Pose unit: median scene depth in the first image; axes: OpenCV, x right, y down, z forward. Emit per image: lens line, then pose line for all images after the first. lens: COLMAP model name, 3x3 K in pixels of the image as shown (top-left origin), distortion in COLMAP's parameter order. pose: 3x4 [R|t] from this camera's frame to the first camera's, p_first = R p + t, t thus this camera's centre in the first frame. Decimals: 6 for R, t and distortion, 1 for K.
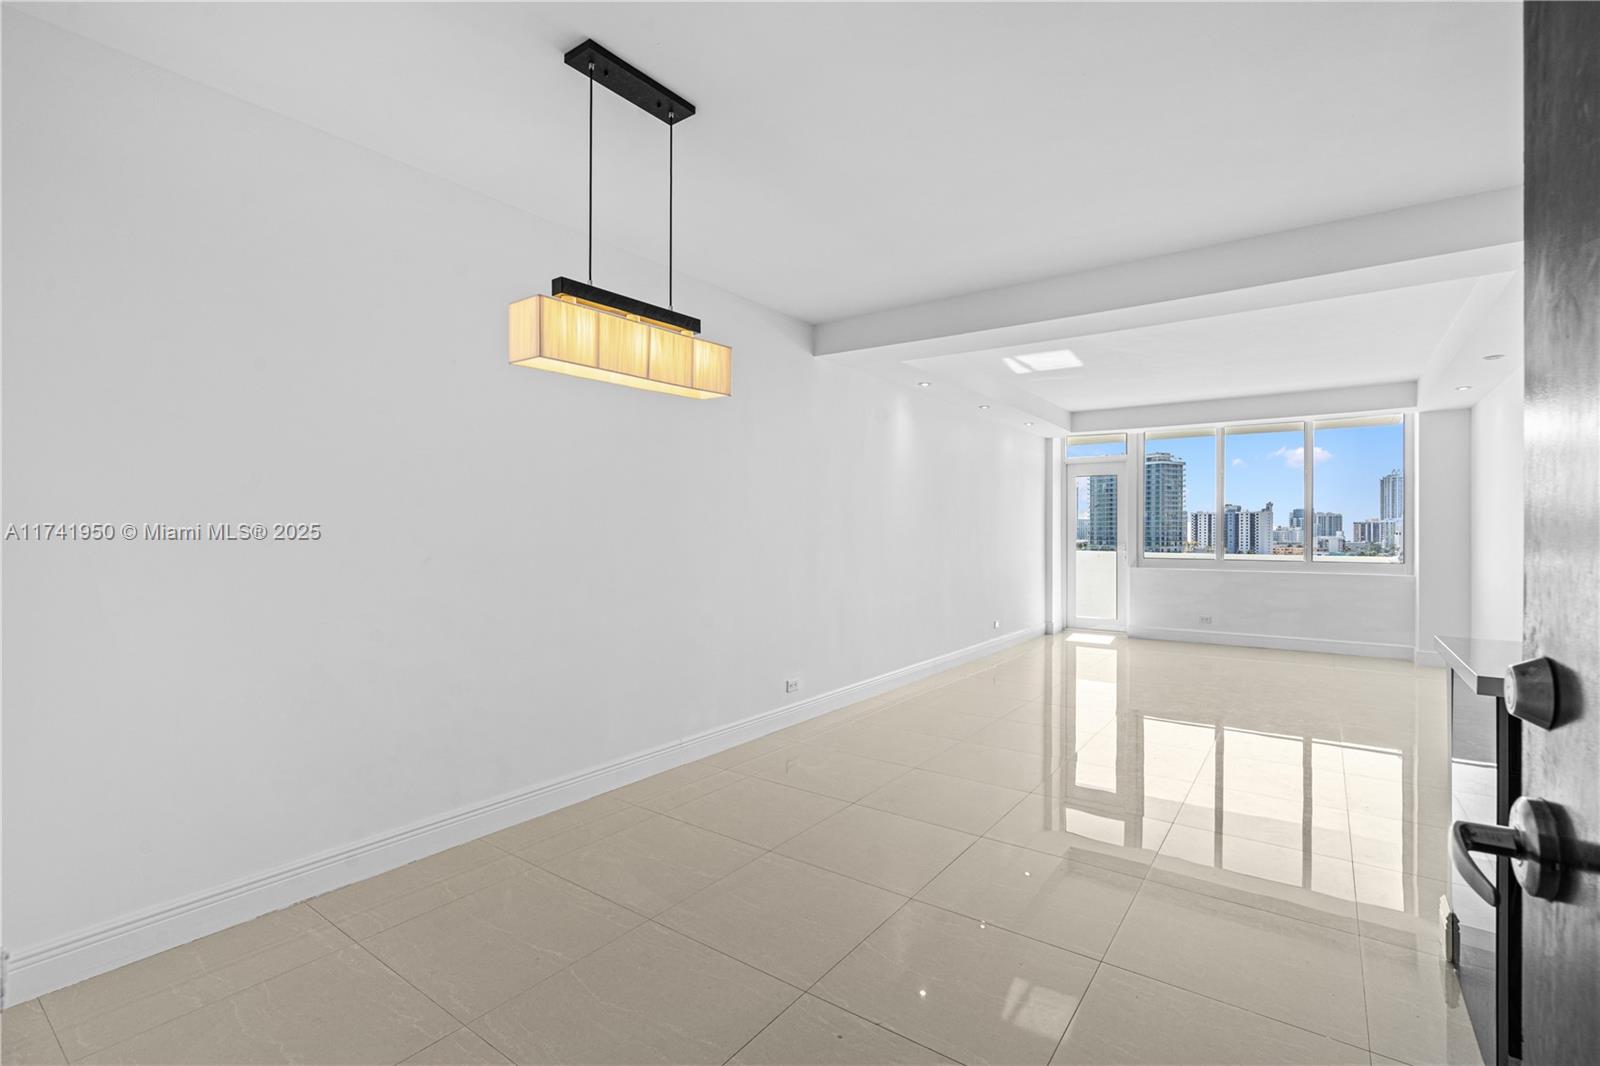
lens RADIAL K [[718.4, 0, 804.2], [0, 718.4, 530.6], [0, 0, 1]] dist [-0.003664, 0.000830]
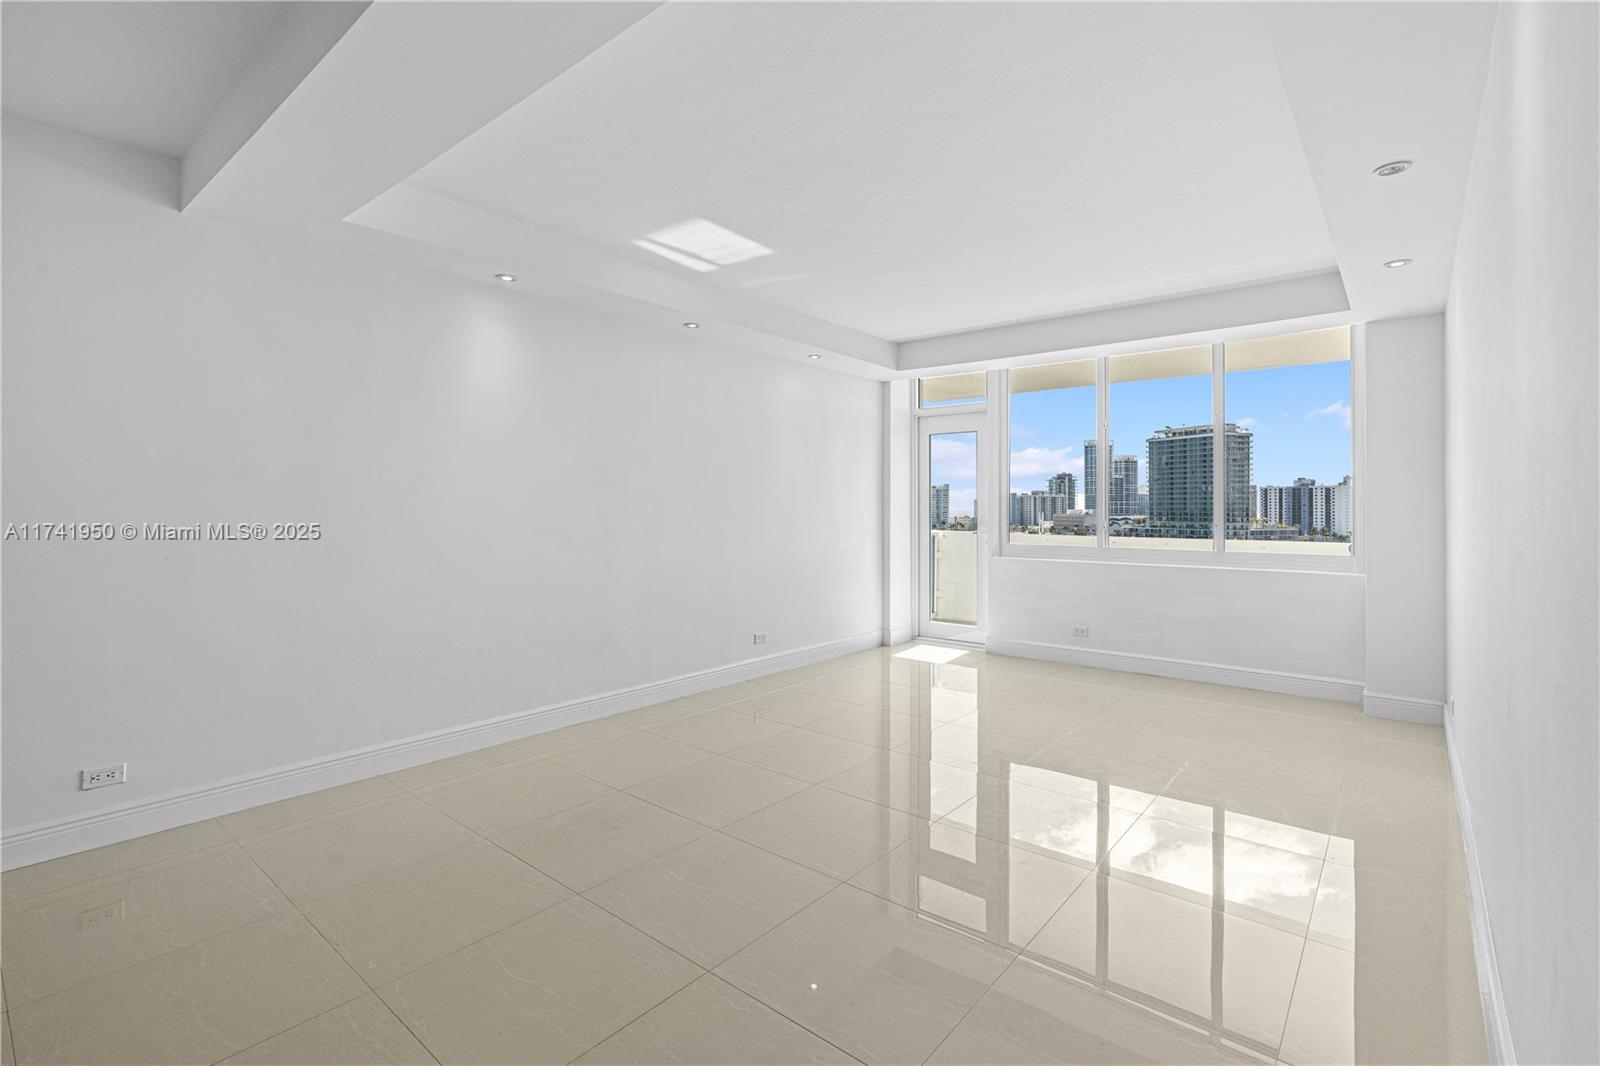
lens RADIAL K [[731.1, 0, 807.2], [0, 731.1, 504.3], [0, 0, 1]] dist [-0.000770, 0.000231]
pose [[0.998036, -0.000187, -0.062648, 0.311329], [0.000052, 0.999998, -0.002165, -0.000009], [0.062648, 0.002157, 0.998033, 0.244217]]
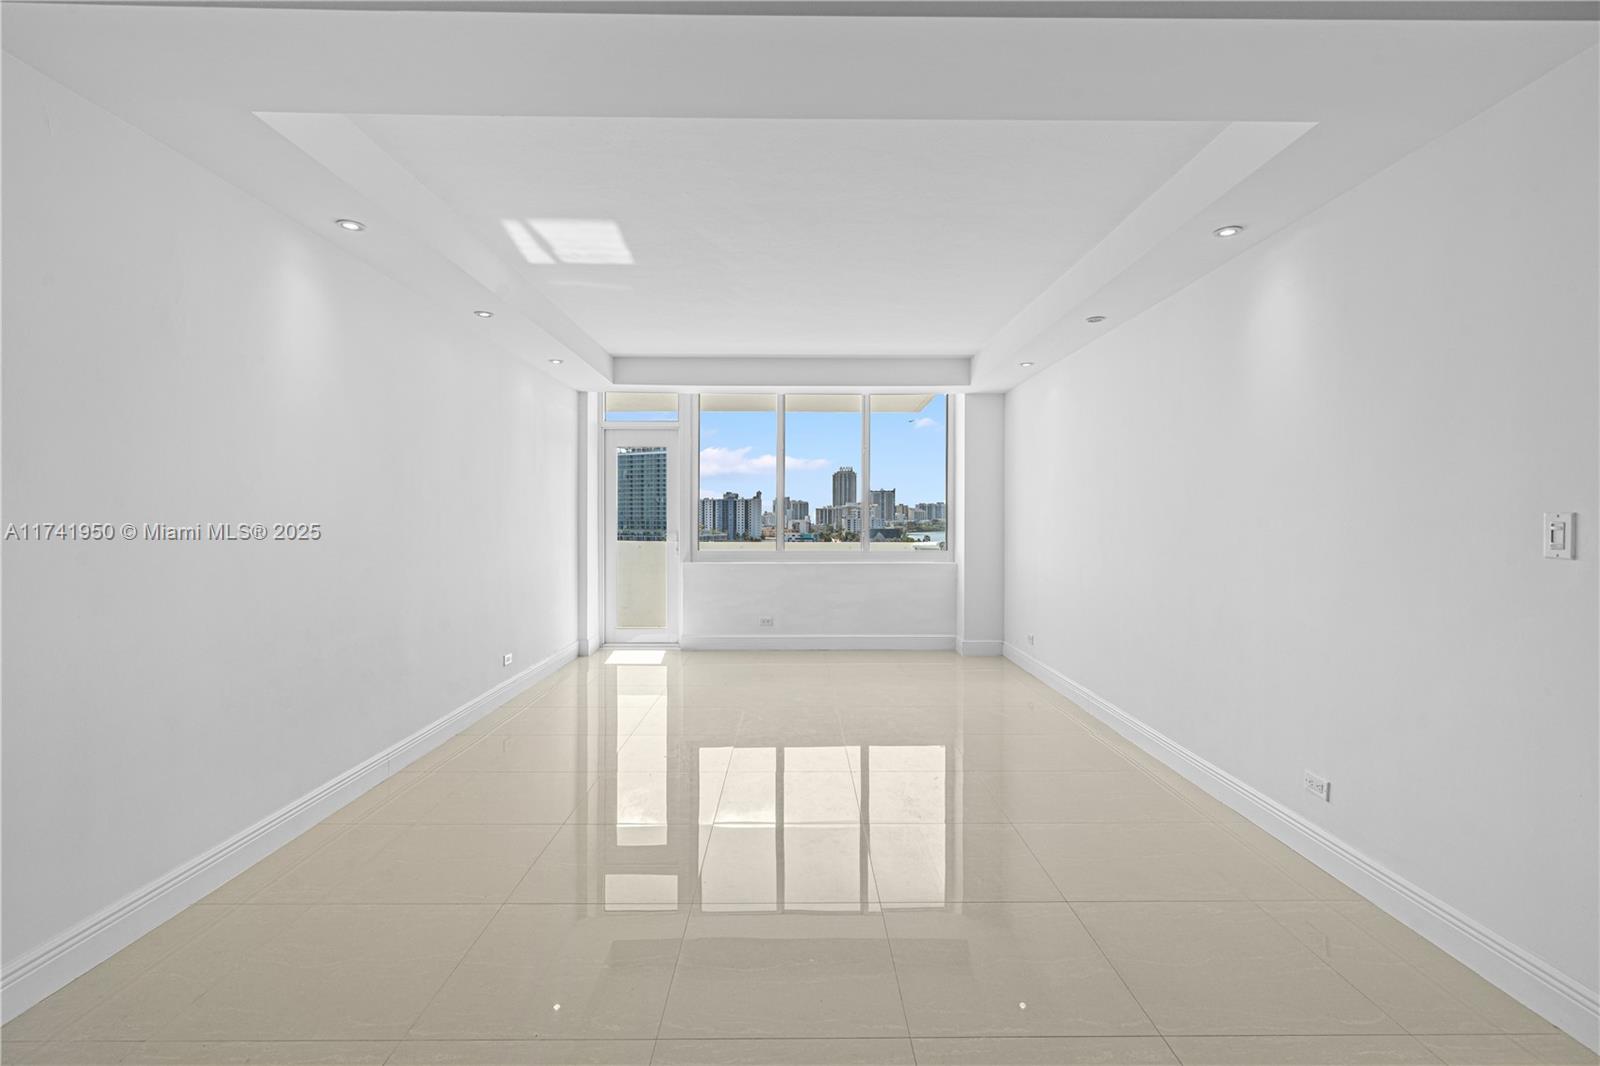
lens RADIAL K [[723.3, 0, 800.5], [0, 723.3, 520.0], [0, 0, 1]] dist [-0.011224, 0.004688]
pose [[0.805554, -0.003751, 0.592510, 0.081596], [-0.000267, 0.999978, 0.006693, -0.001221], [-0.592522, -0.005550, 0.805535, 0.270773]]
